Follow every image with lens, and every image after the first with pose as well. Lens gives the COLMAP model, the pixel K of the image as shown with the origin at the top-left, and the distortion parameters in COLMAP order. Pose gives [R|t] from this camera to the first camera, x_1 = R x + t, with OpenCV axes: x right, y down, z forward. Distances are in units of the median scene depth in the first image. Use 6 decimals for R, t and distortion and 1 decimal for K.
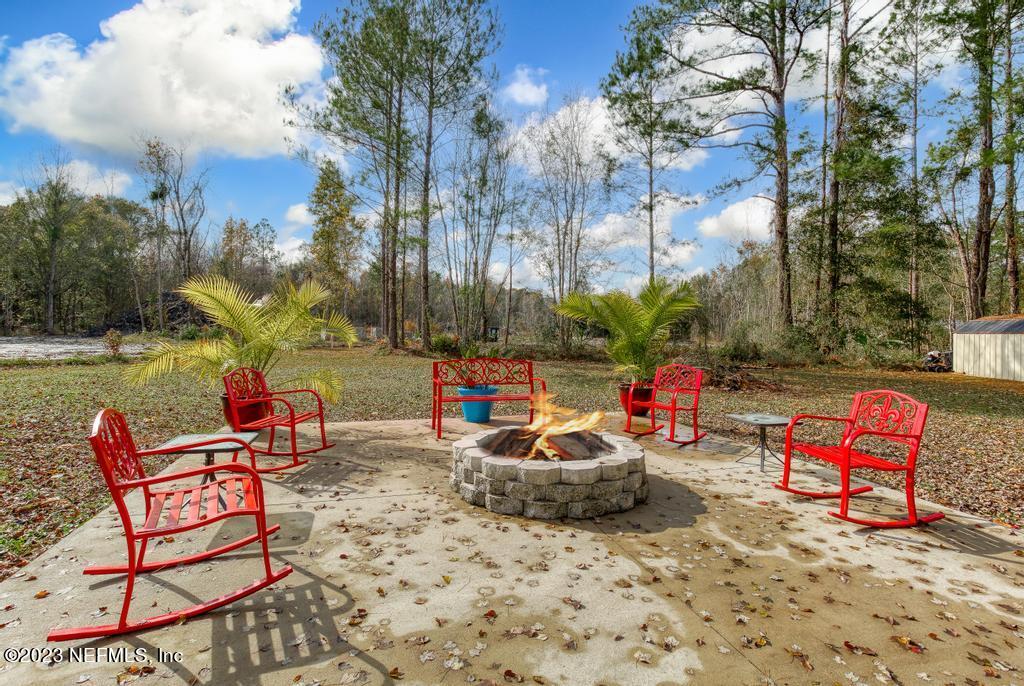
lens RADIAL K [[479.9, 0, 512.0], [0, 479.9, 343.0], [0, 0, 1]] dist [-0.000769, 0.000334]
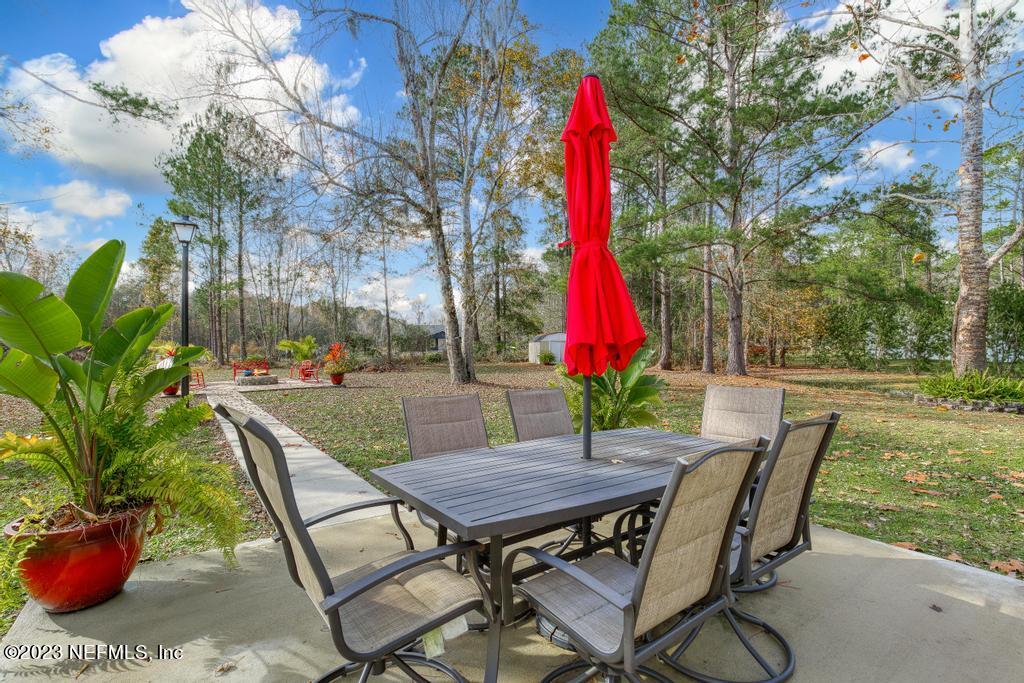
lens RADIAL K [[479.9, 0, 512.0], [0, 479.9, 341.5], [0, 0, 1]] dist [-0.000769, 0.000334]
pose [[0.953952, -0.037497, 0.297607, 0.191794], [0.047189, 0.998562, -0.025445, 0.017881], [-0.296225, 0.038317, 0.954349, -0.765113]]
